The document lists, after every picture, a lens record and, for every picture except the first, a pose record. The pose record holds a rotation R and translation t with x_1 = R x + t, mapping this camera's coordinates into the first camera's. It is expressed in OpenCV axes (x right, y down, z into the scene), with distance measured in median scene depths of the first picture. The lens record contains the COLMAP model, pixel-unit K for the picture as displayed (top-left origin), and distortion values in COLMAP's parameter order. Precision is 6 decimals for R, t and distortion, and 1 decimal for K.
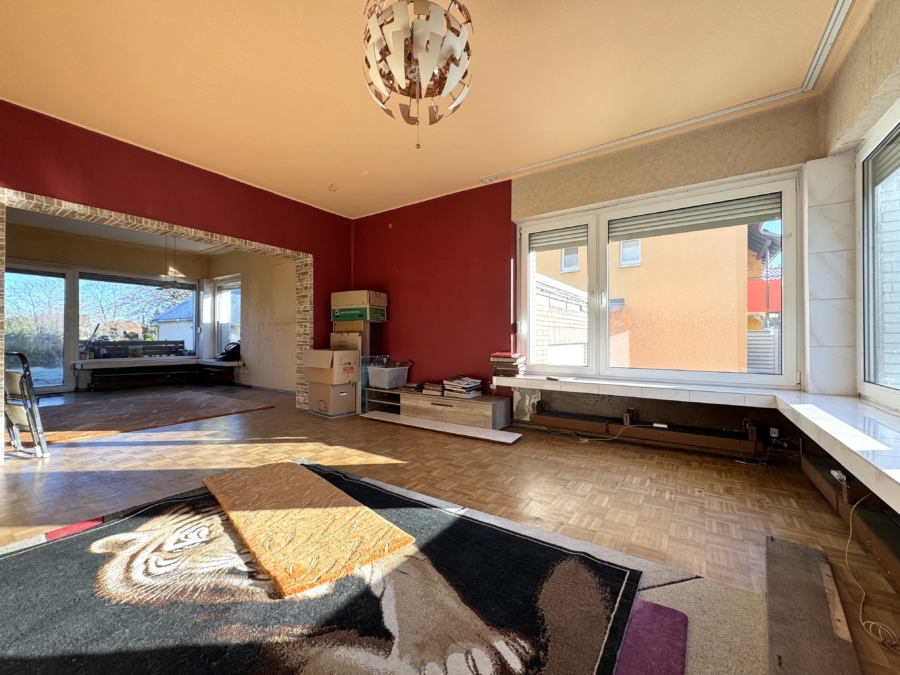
lens RADIAL K [[365.8, 0, 448.0], [0, 365.8, 338.3], [0, 0, 1]] dist [-0.016427, -0.000428]
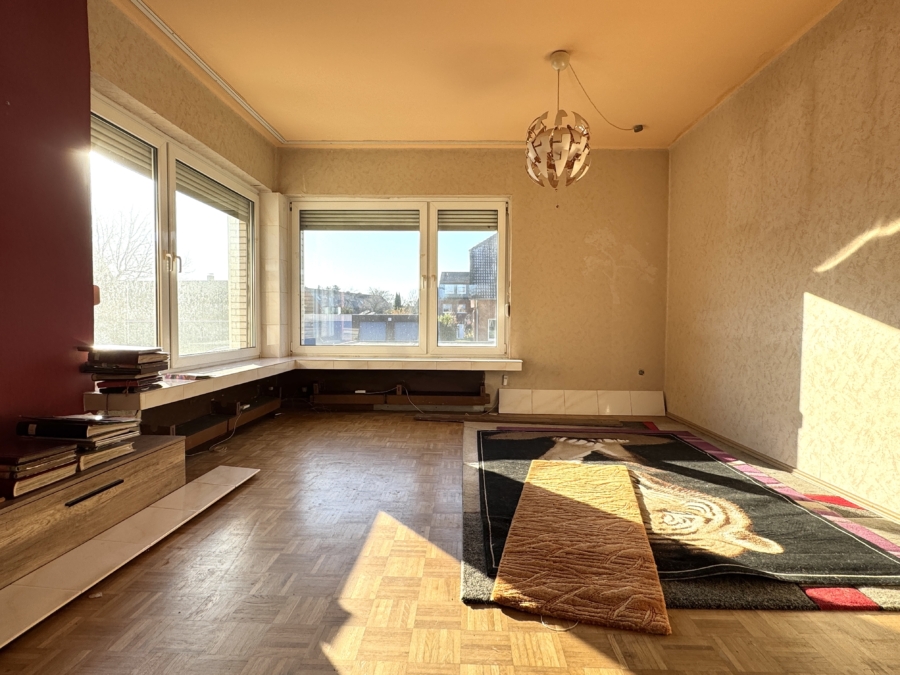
lens RADIAL K [[477.6, 0, 449.8], [0, 477.6, 336.4], [0, 0, 1]] dist [-0.003379, -0.000324]
pose [[-0.529705, -0.033929, 0.847503, -1.502101], [-0.009899, 0.999379, 0.033822, -0.001133], [-0.848124, 0.009526, -0.529712, 2.274105]]
